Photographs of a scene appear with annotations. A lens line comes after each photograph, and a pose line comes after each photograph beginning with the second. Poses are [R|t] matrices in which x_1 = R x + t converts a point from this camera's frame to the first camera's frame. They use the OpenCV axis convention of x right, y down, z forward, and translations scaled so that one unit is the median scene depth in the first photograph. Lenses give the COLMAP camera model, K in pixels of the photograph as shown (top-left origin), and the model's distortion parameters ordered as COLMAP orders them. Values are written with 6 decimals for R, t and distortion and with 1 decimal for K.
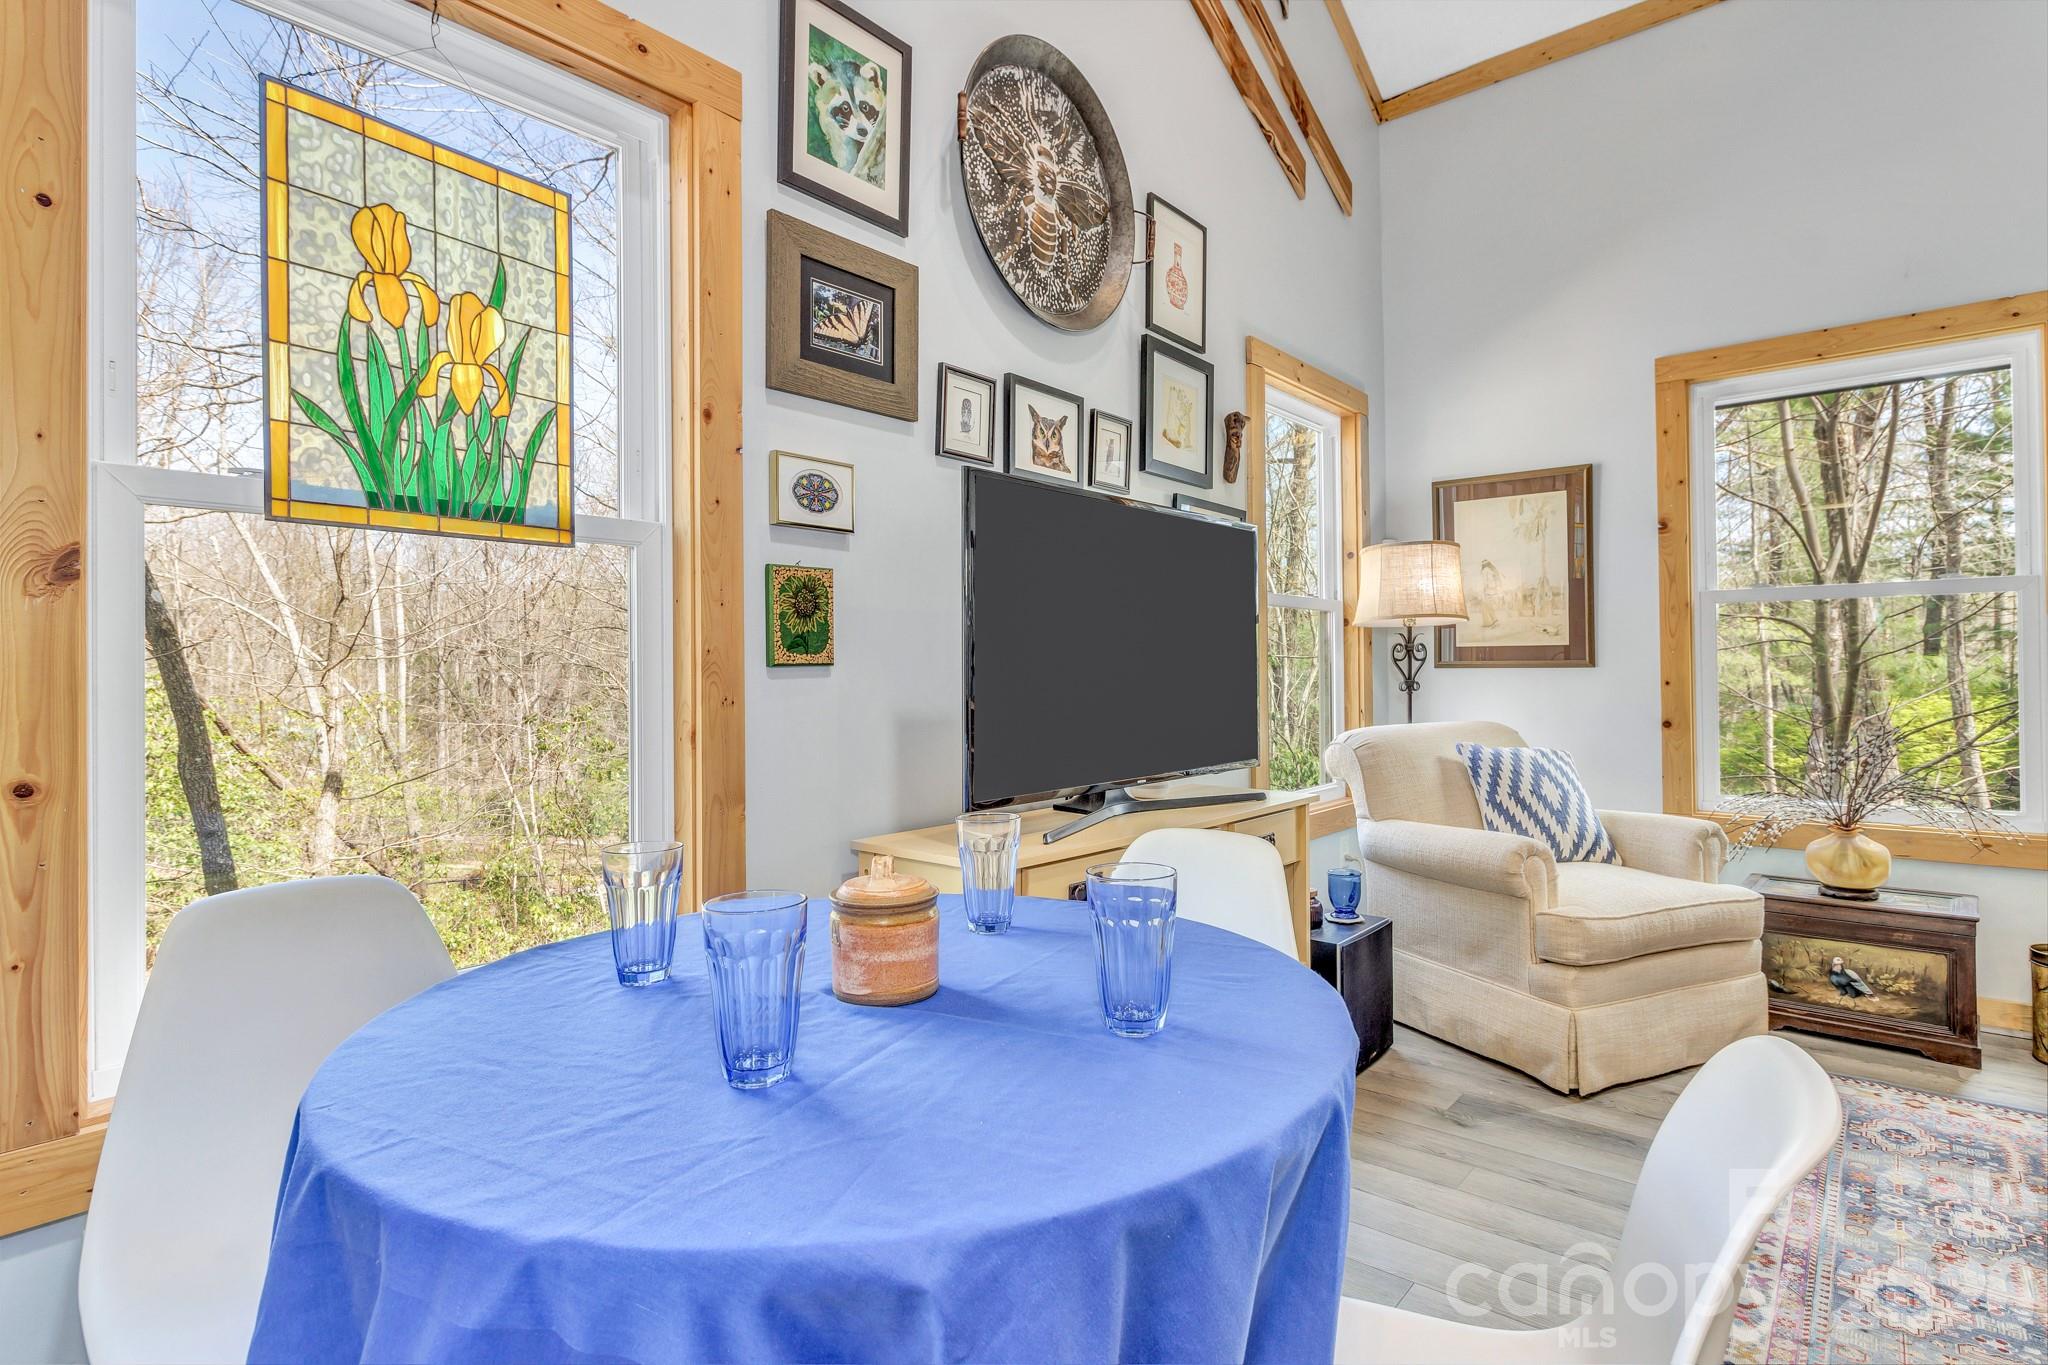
lens RADIAL K [[1029.6, 0, 1025.6], [0, 1029.6, 662.4], [0, 0, 1]] dist [0.001207, -0.000579]
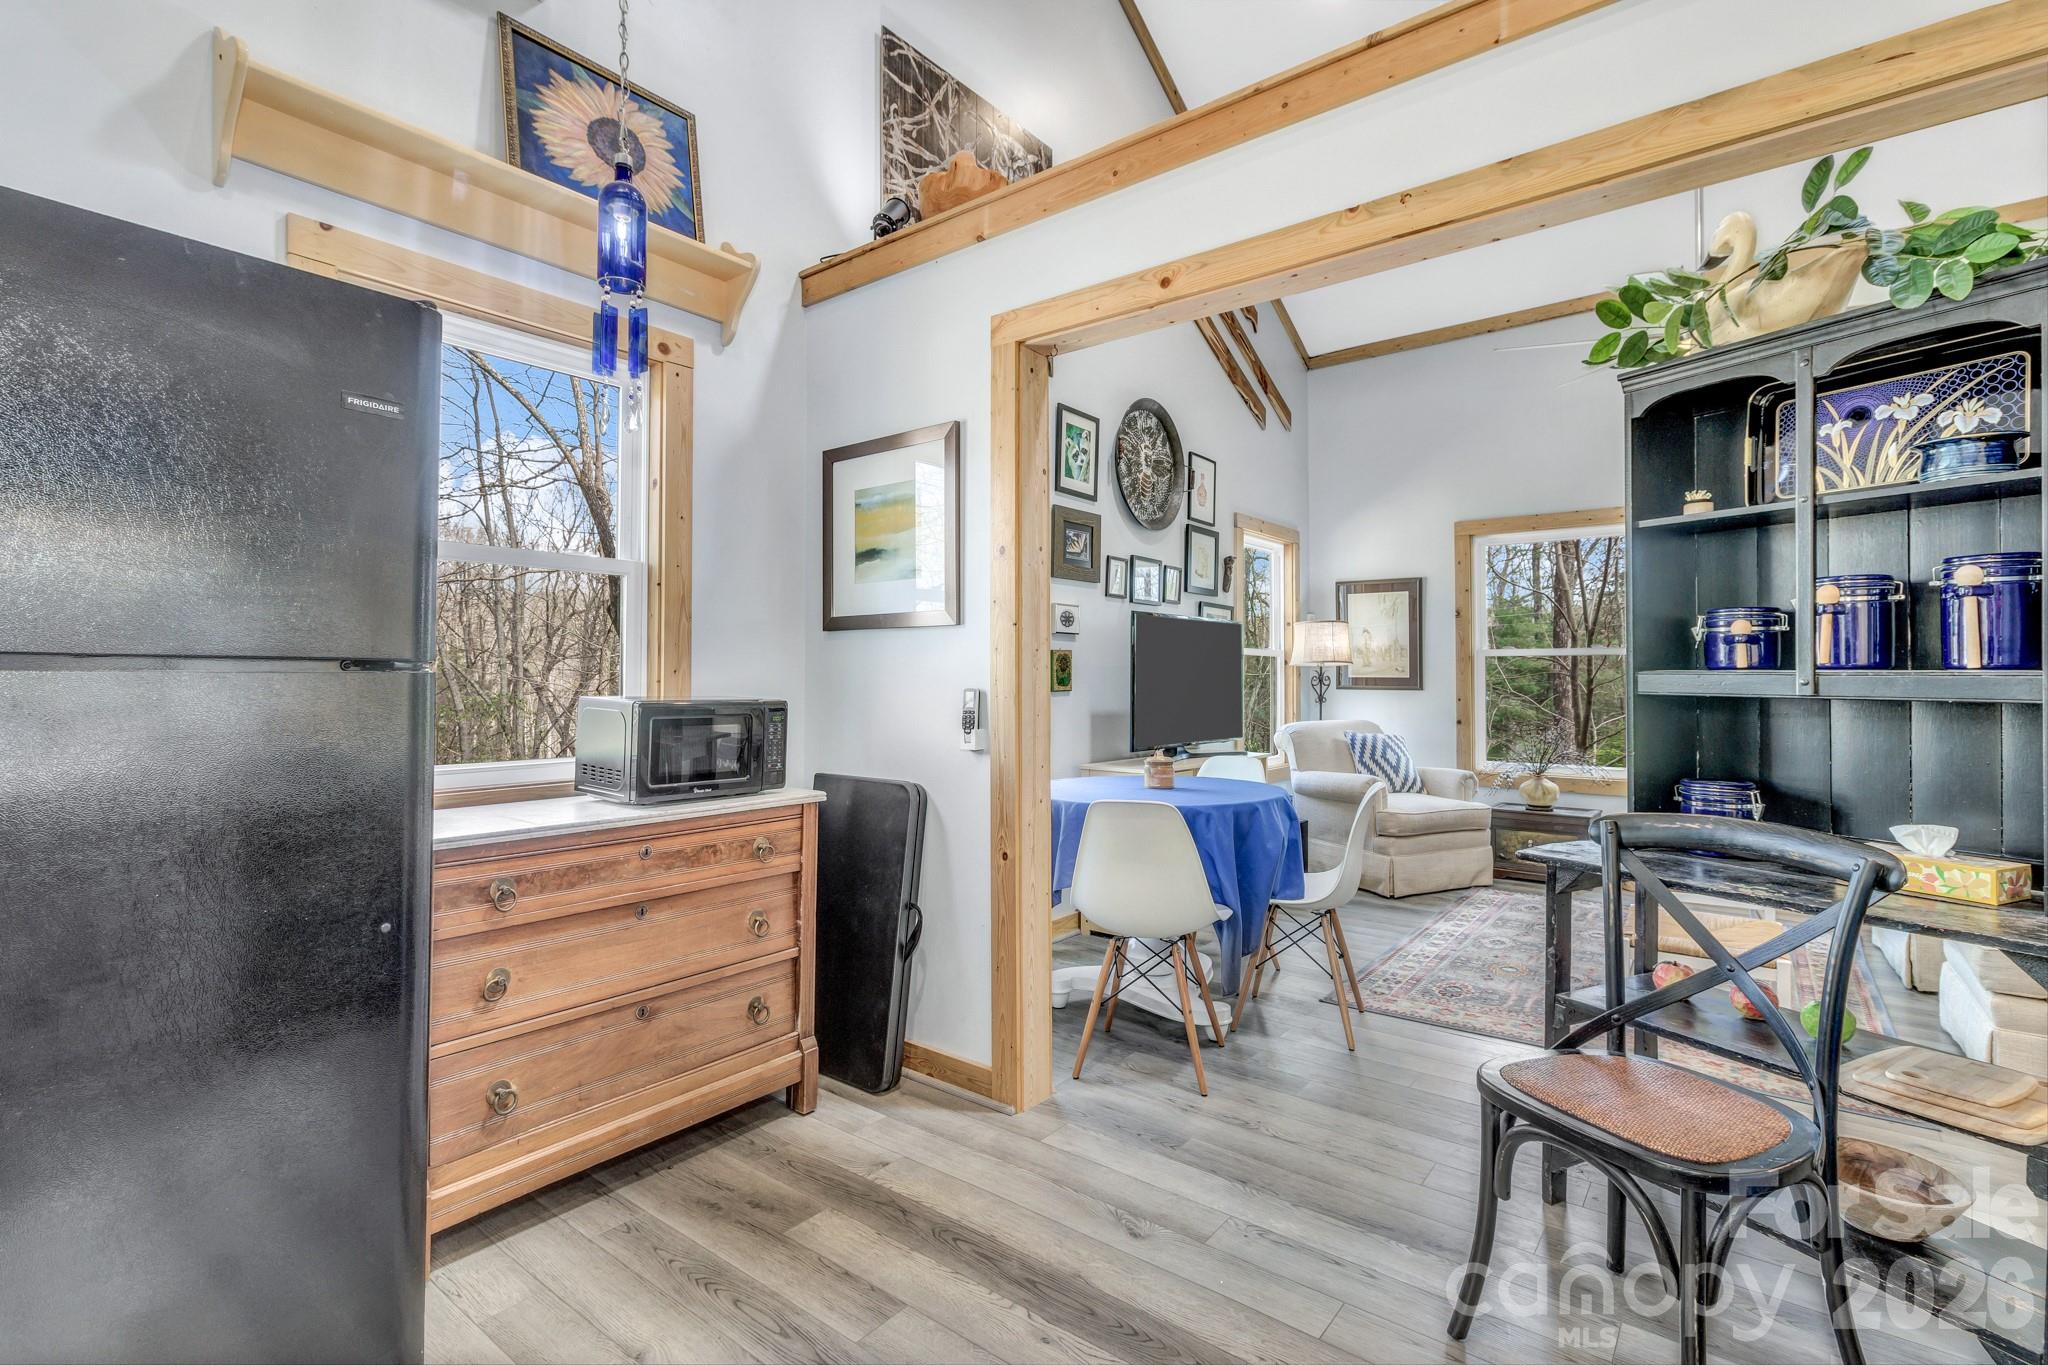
lens RADIAL K [[943.0, 0, 1029.1], [0, 943.0, 661.3], [0, 0, 1]] dist [0.002085, 0.000835]
pose [[0.999268, 0.011772, 0.036406, -0.282597], [-0.011465, 0.999897, -0.008631, -0.035052], [-0.036504, 0.008207, 0.999300, -0.903314]]
